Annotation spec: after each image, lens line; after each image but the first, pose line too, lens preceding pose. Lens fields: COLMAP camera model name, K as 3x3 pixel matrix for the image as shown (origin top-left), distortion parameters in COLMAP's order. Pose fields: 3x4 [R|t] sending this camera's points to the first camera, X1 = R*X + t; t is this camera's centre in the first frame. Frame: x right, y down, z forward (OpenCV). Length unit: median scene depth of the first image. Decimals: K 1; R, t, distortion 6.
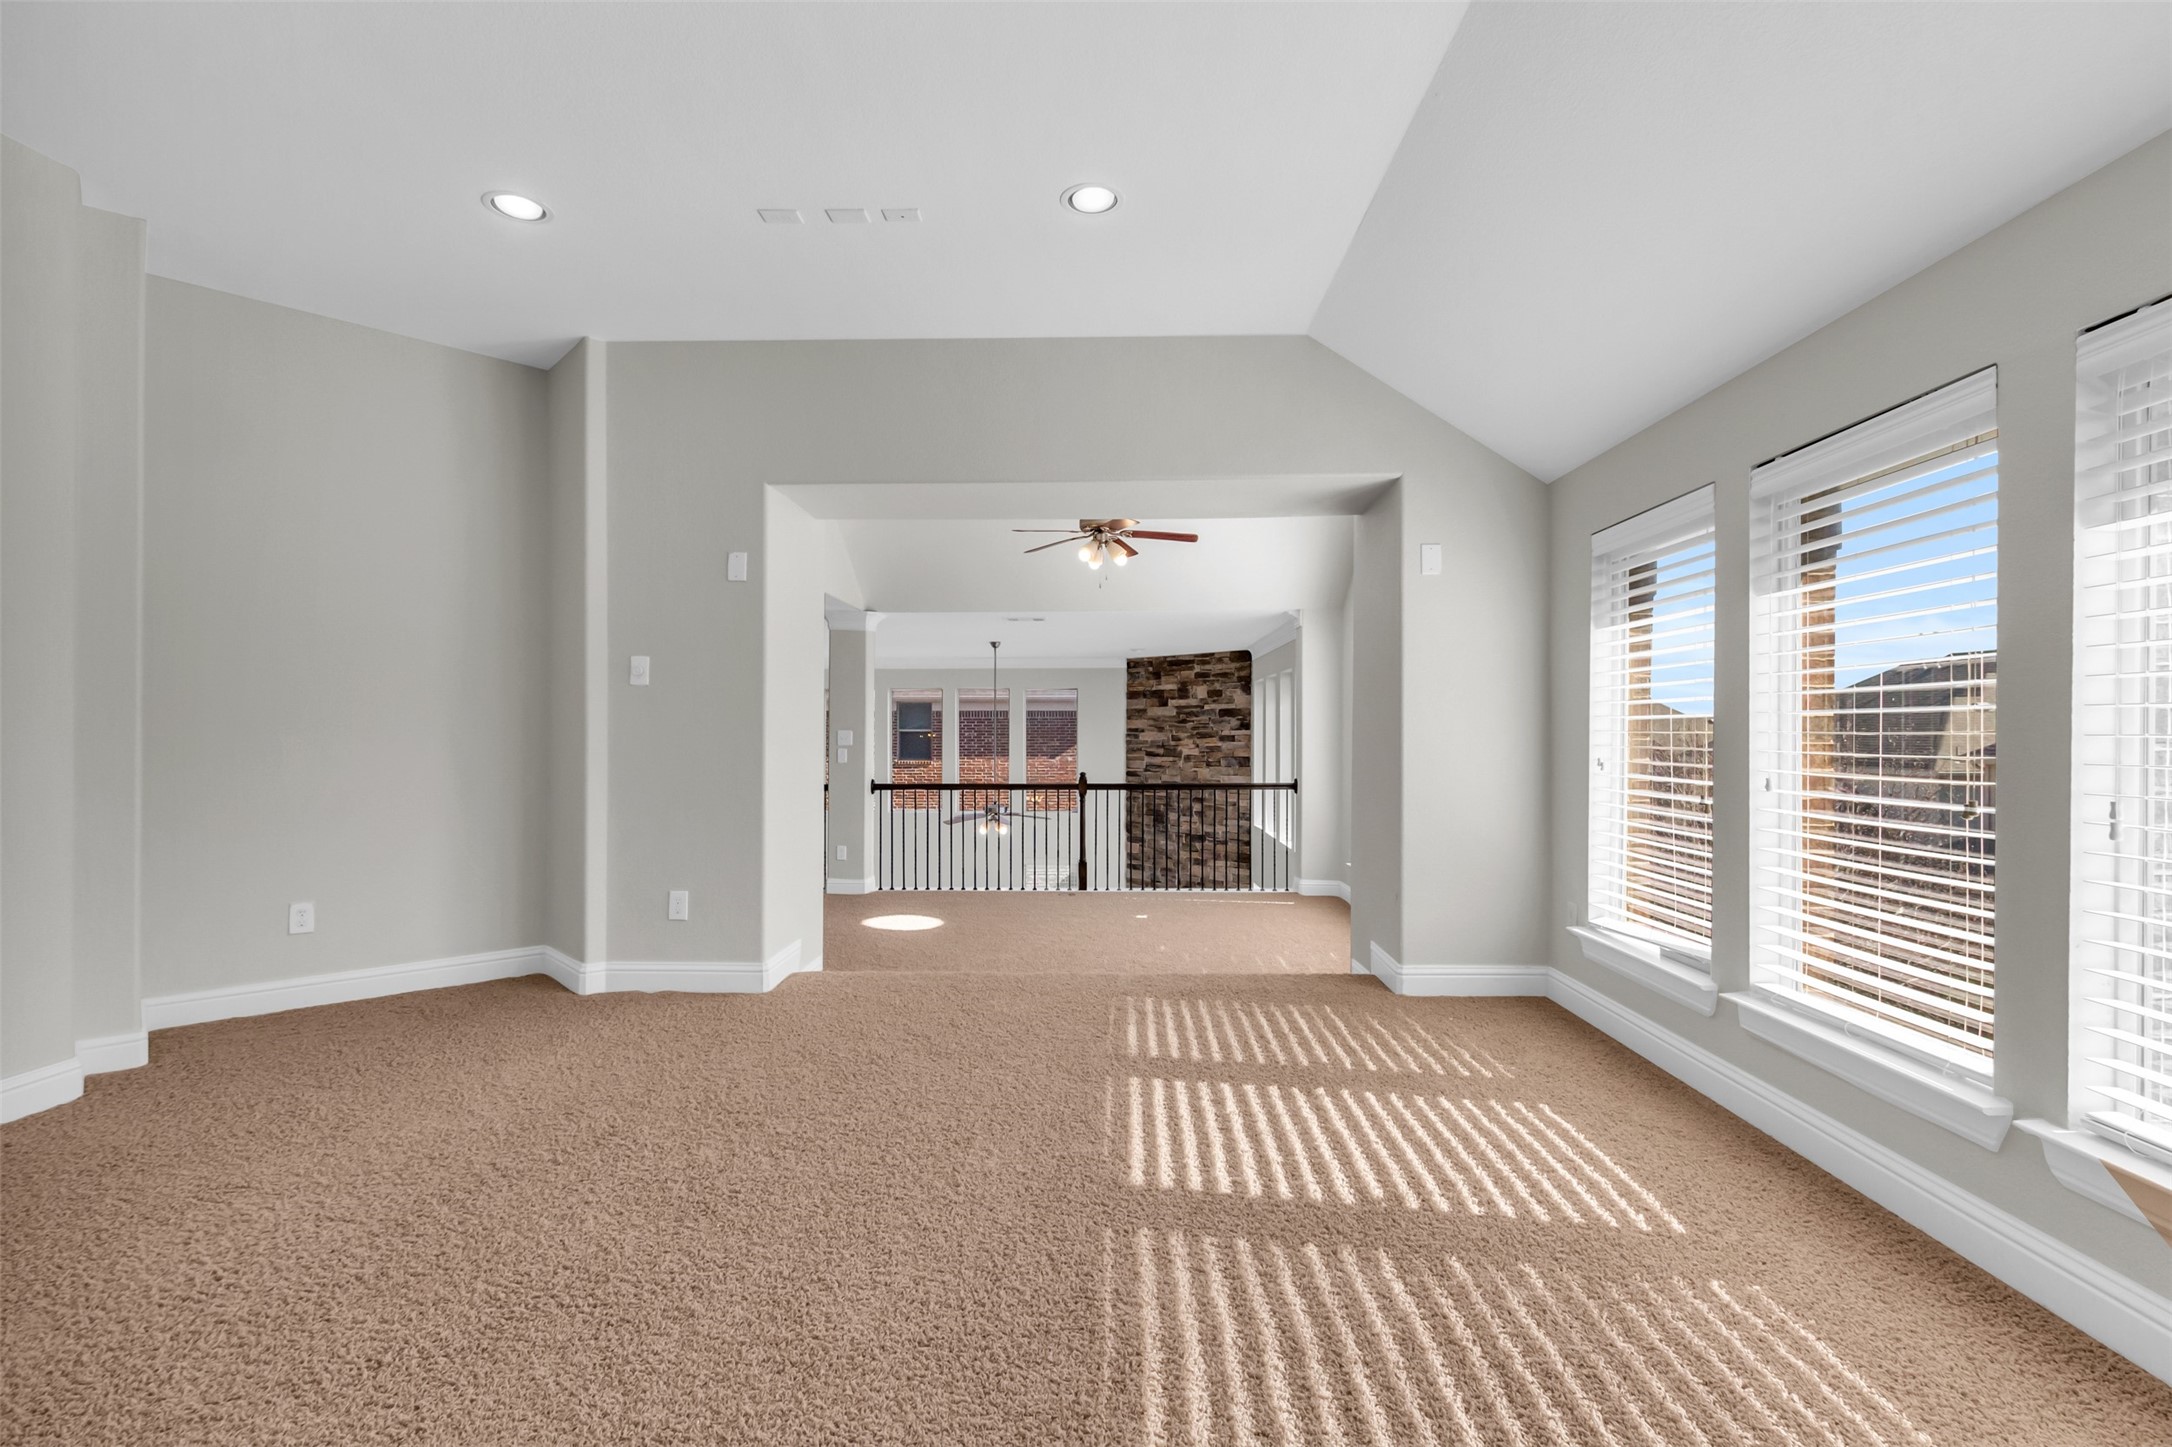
lens RADIAL K [[990.2, 0, 1085.6], [0, 990.2, 726.7], [0, 0, 1]] dist [0.002410, -0.000198]
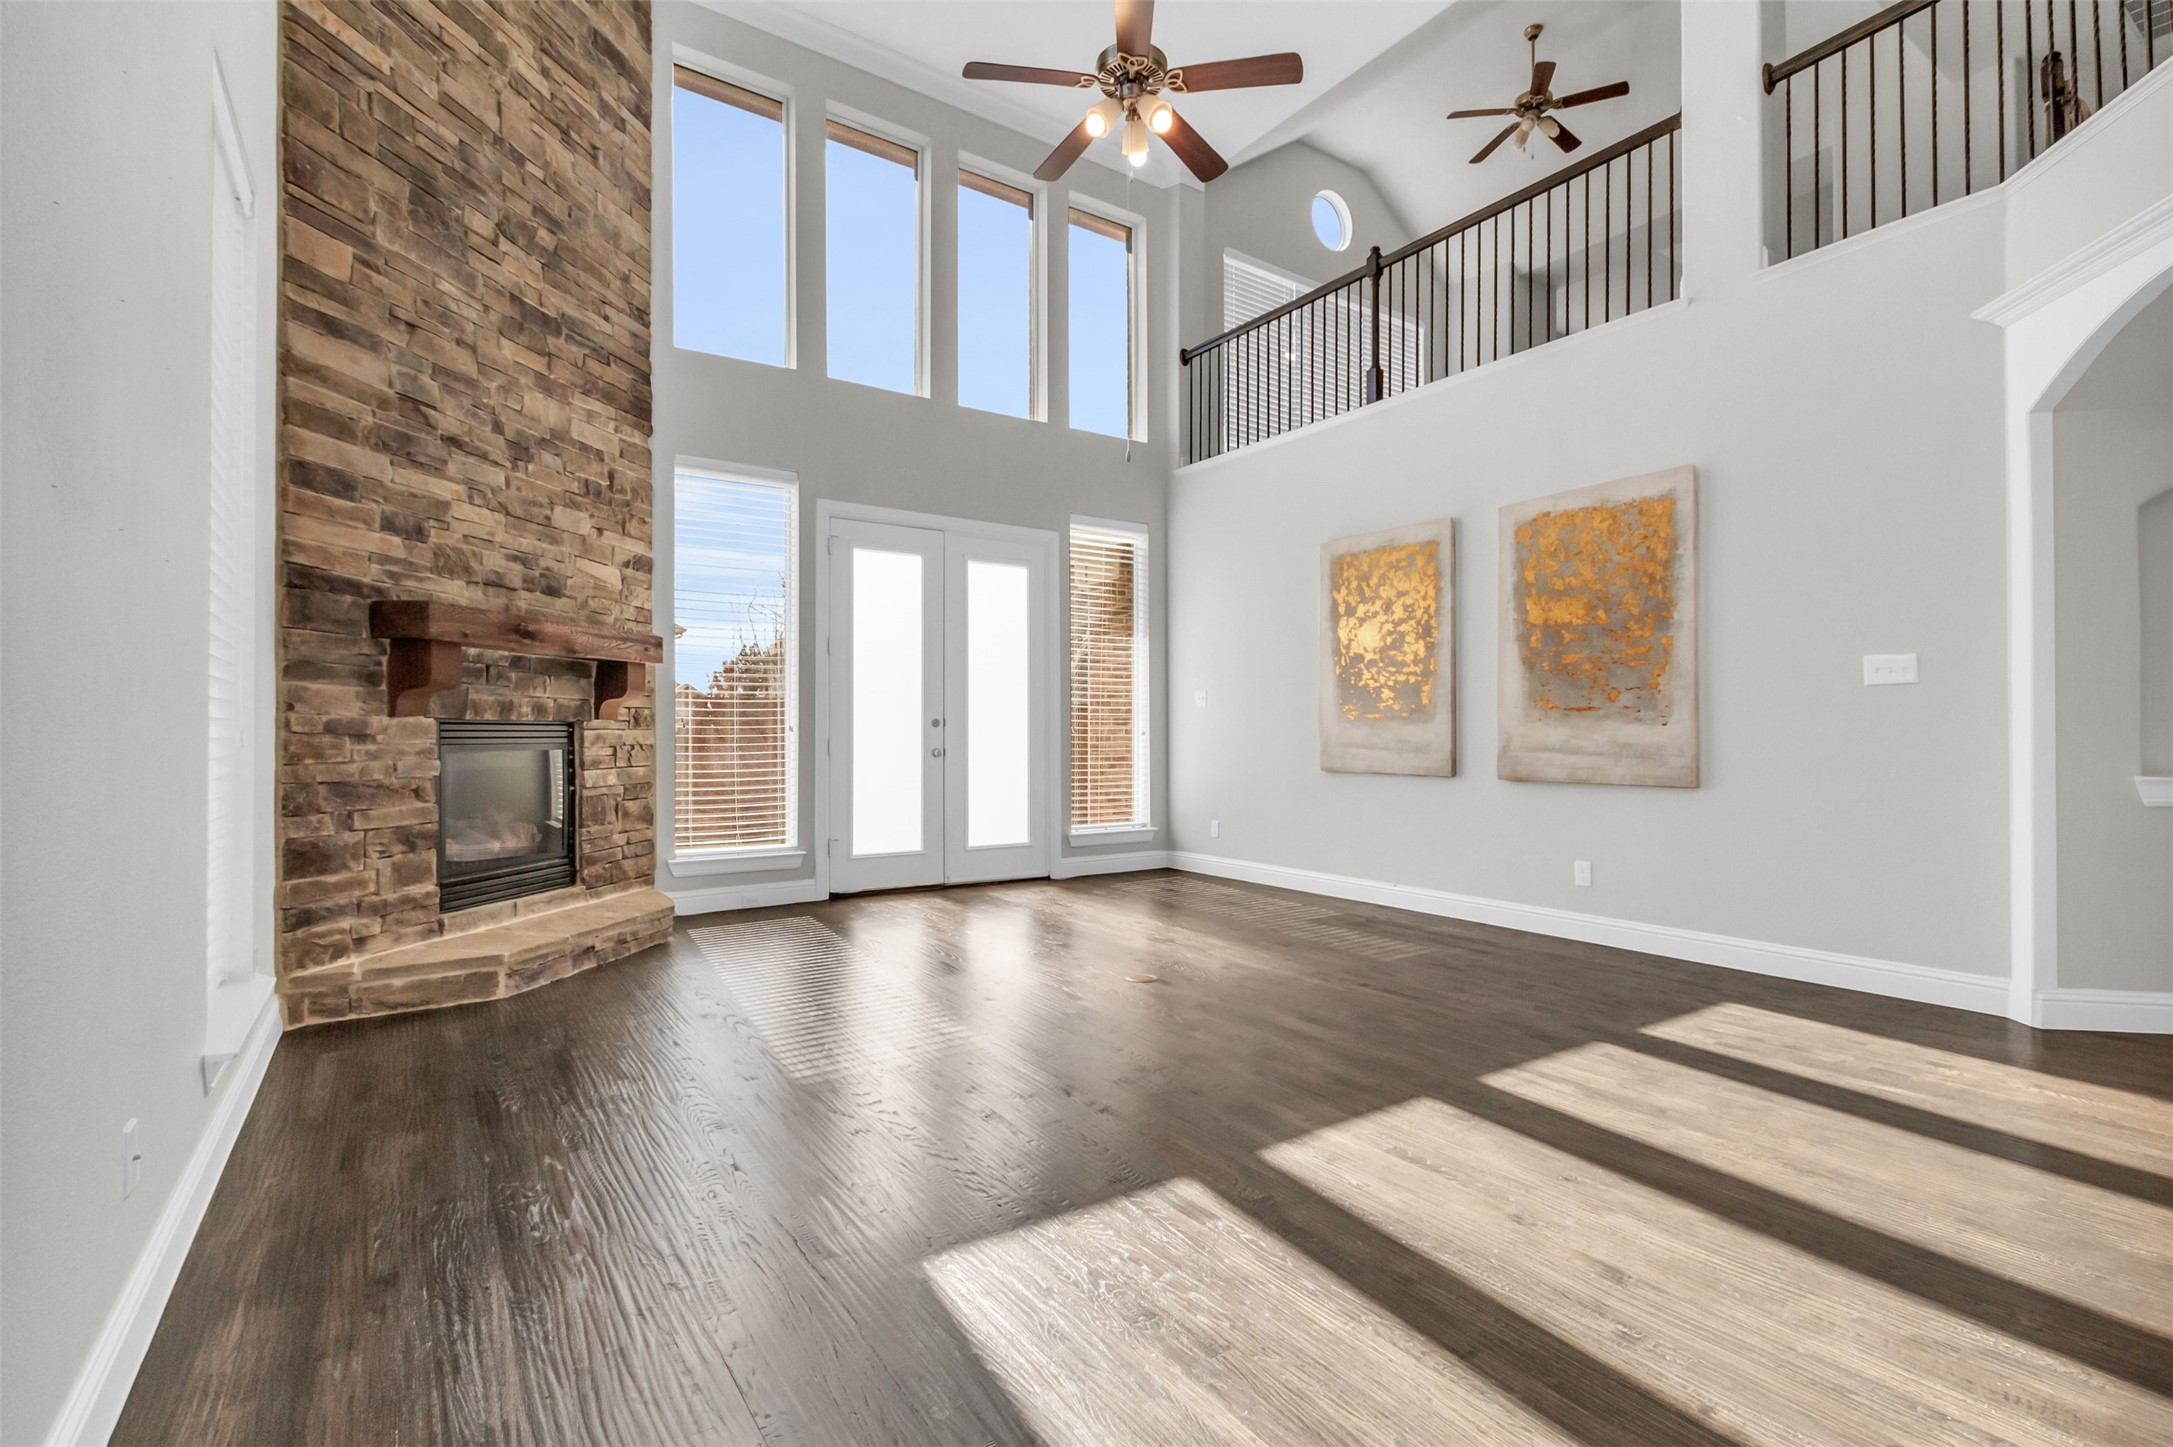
lens RADIAL K [[992.3, 0, 1094.4], [0, 992.3, 728.1], [0, 0, 1]] dist [0.002683, -0.000005]
pose [[-0.593503, 0.009066, 0.804781, -0.296002], [0.003998, 0.999957, -0.008317, 0.263063], [-0.804822, -0.001718, -0.593514, 1.040905]]
